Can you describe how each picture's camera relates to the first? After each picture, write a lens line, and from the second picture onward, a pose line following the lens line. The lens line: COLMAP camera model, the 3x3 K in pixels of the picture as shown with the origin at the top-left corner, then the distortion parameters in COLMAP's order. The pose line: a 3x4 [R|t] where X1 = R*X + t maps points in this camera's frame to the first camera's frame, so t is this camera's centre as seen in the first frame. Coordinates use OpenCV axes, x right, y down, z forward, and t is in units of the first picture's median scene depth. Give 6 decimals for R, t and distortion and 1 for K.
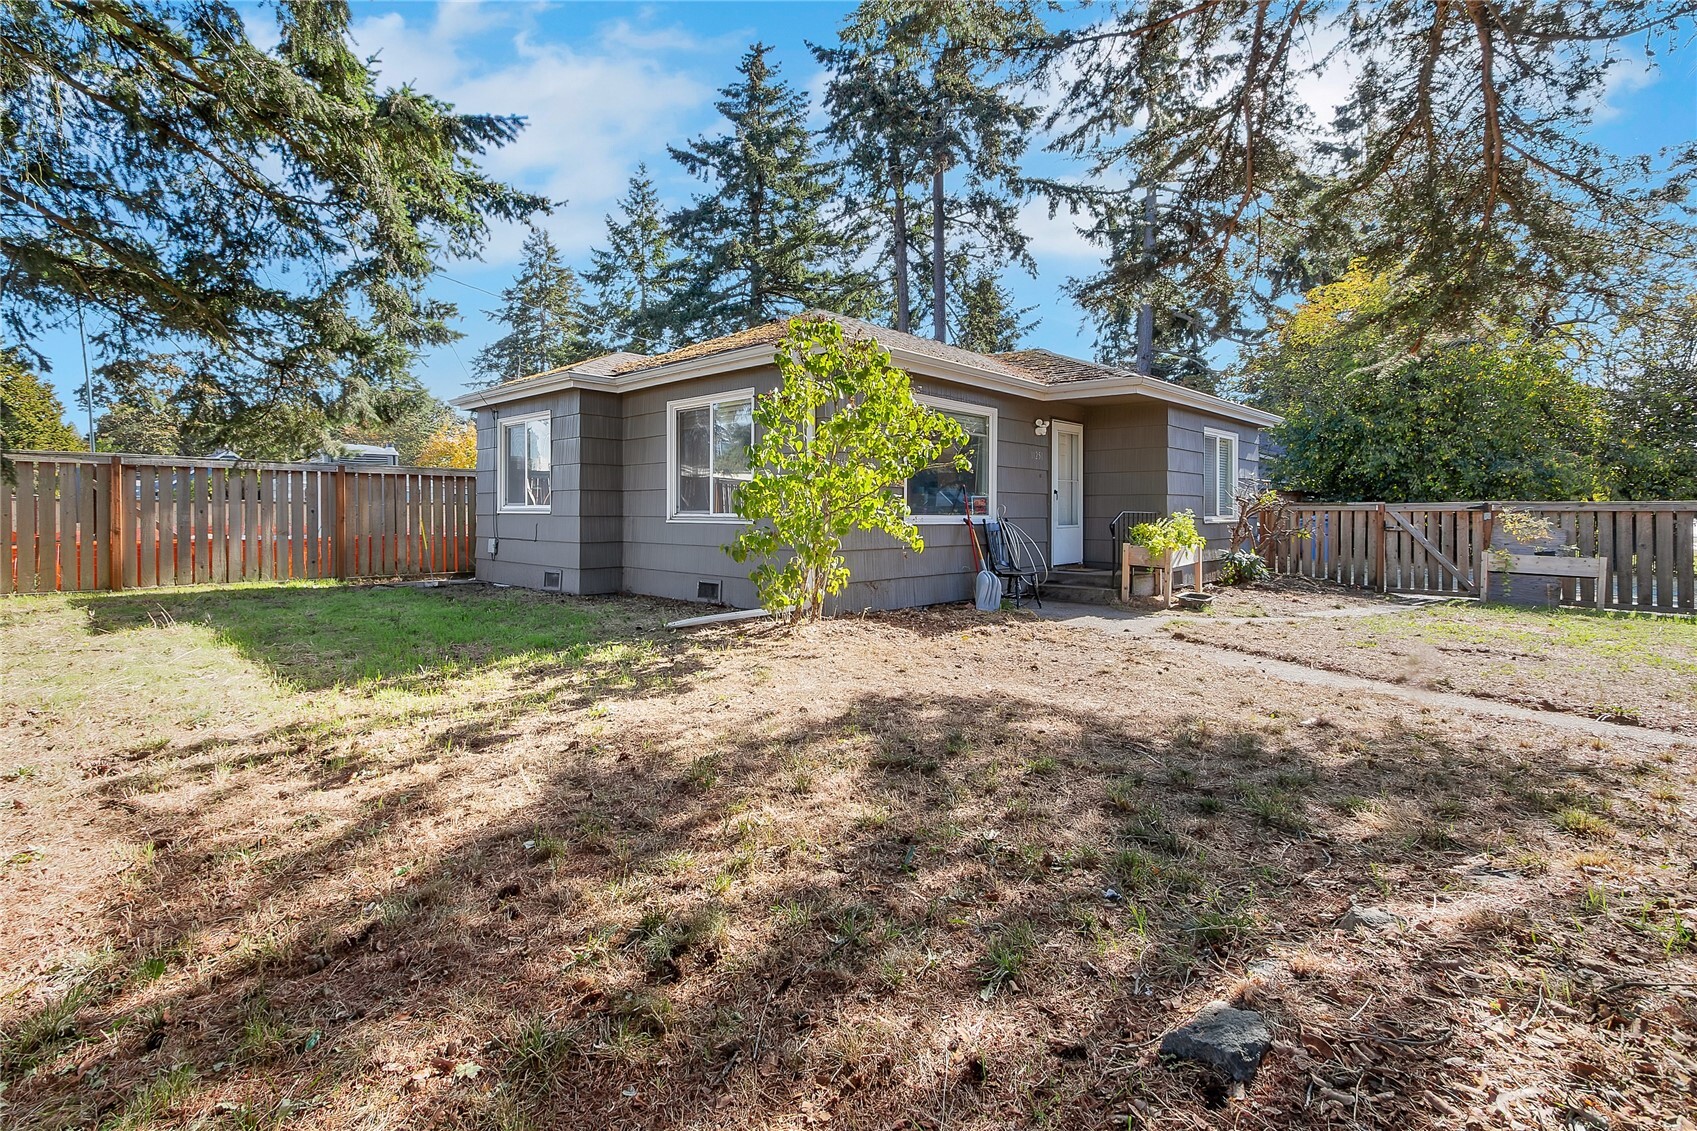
lens RADIAL K [[784.8, 0, 817.7], [0, 784.8, 506.7], [0, 0, 1]] dist [0.000118, -0.000196]
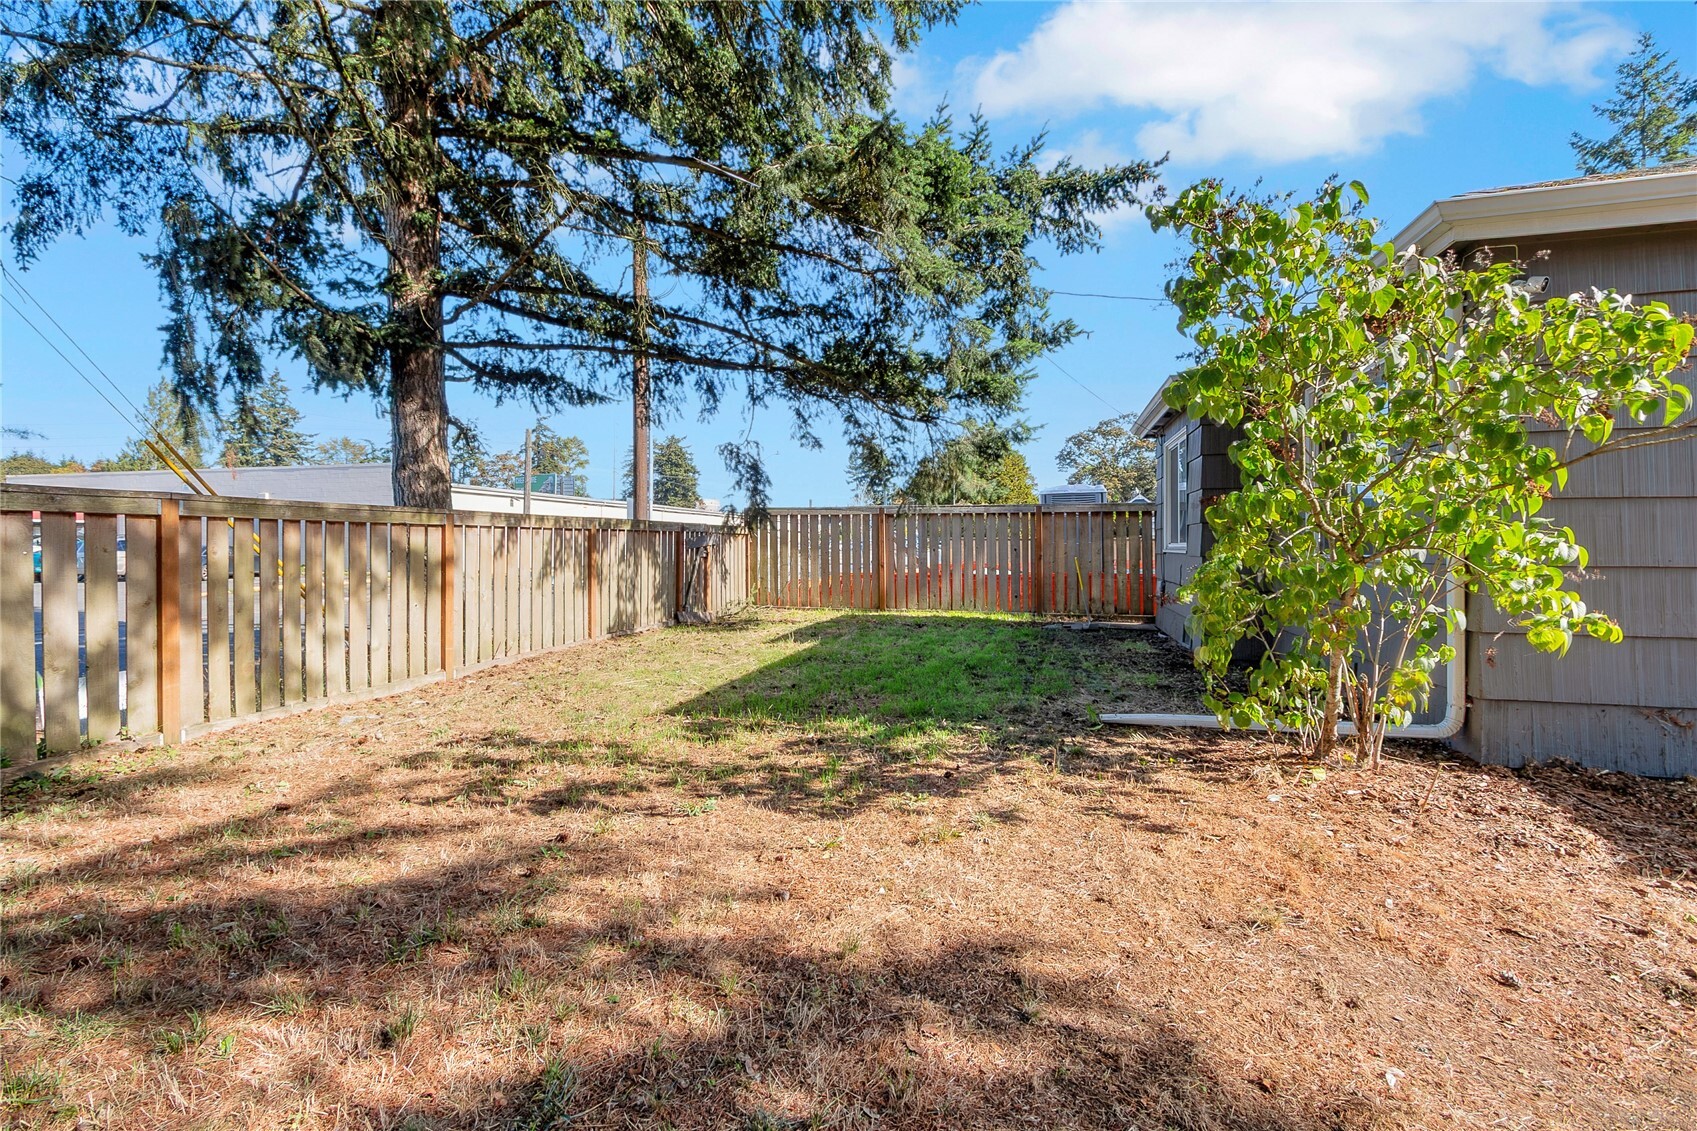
lens RADIAL K [[775.9, 0, 846.6], [0, 775.9, 553.9], [0, 0, 1]] dist [-0.000121, -0.000163]
pose [[0.474004, 0.004671, -0.880510, 0.201638], [0.008380, 0.999917, 0.009816, -0.000298], [0.880483, -0.012032, 0.473926, 0.324110]]
